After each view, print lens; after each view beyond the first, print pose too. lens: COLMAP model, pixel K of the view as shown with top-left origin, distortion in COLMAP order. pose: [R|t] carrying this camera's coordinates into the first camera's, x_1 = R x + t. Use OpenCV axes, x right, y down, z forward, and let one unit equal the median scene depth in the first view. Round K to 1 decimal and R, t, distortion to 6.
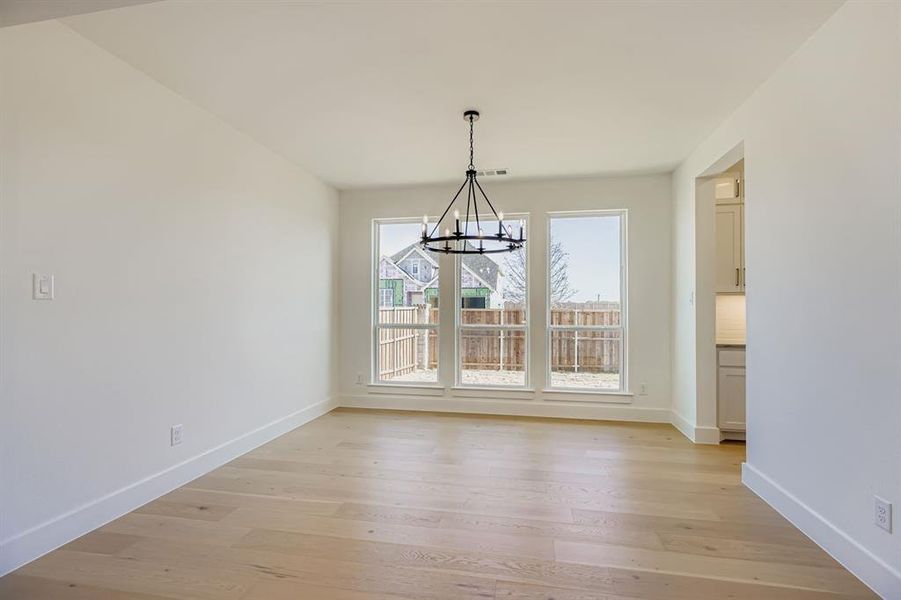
lens RADIAL K [[408.9, 0, 454.4], [0, 408.9, 301.0], [0, 0, 1]] dist [-0.001662, -0.000569]
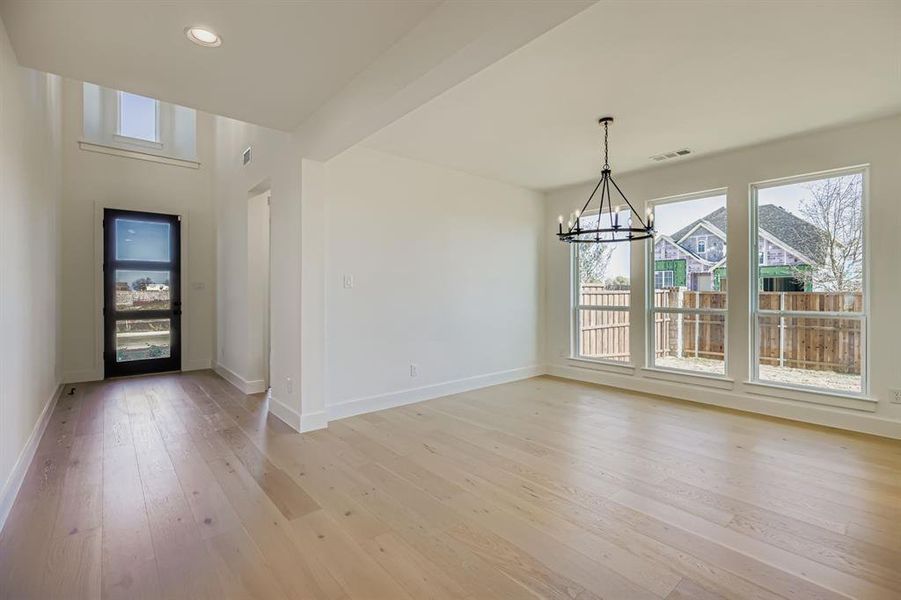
lens RADIAL K [[405.3, 0, 463.5], [0, 405.3, 288.9], [0, 0, 1]] dist [0.000129, 0.000051]
pose [[0.791080, -0.007811, -0.611663, 0.231443], [0.014346, 0.999880, 0.005786, -0.000831], [0.611545, -0.013352, 0.791097, -0.075300]]
